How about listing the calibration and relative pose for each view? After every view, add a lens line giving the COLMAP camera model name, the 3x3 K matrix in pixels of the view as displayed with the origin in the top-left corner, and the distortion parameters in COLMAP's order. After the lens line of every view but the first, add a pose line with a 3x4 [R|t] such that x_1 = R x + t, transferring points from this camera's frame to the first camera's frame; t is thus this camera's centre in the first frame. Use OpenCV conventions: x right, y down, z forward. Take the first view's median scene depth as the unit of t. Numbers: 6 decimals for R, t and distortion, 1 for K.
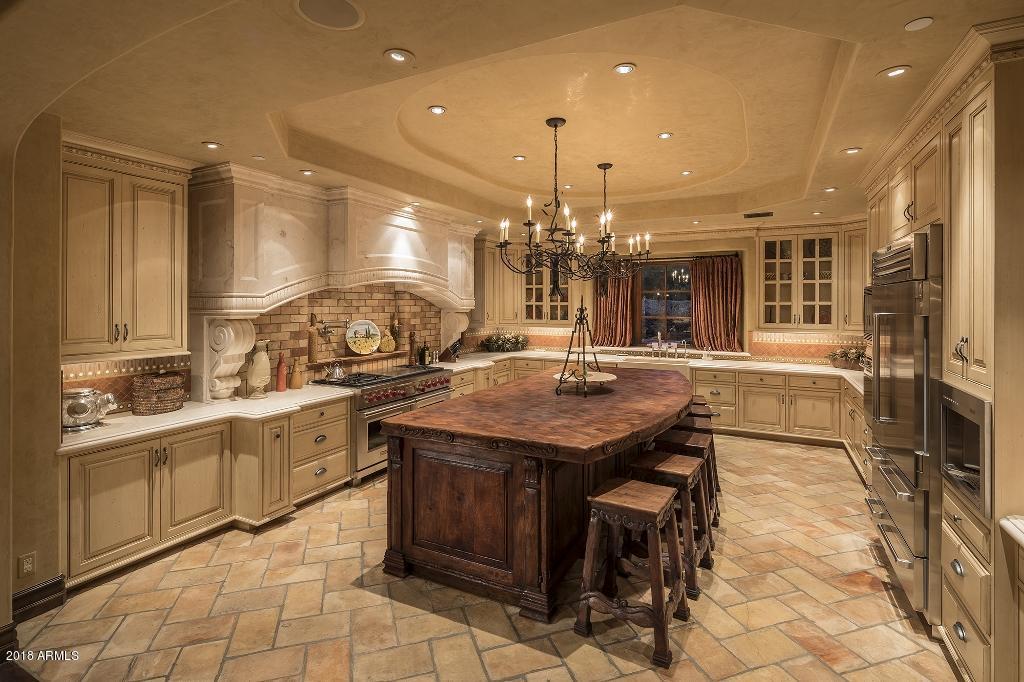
lens RADIAL K [[498.3, 0, 510.7], [0, 498.3, 302.9], [0, 0, 1]] dist [0.005145, 0.000921]
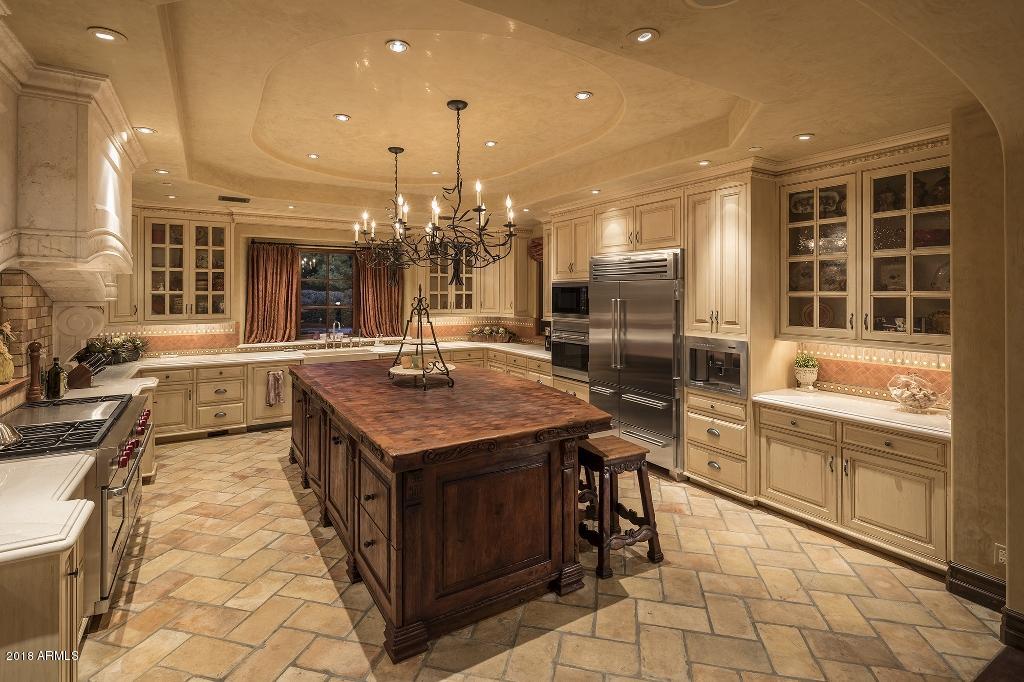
lens RADIAL K [[498.3, 0, 506.8], [0, 498.3, 291.2], [0, 0, 1]] dist [0.005145, 0.000921]
pose [[0.520006, 0.002474, 0.854159, -0.426175], [-0.001397, 0.999997, -0.002045, 0.000037], [-0.854161, -0.000130, 0.520008, 0.260166]]
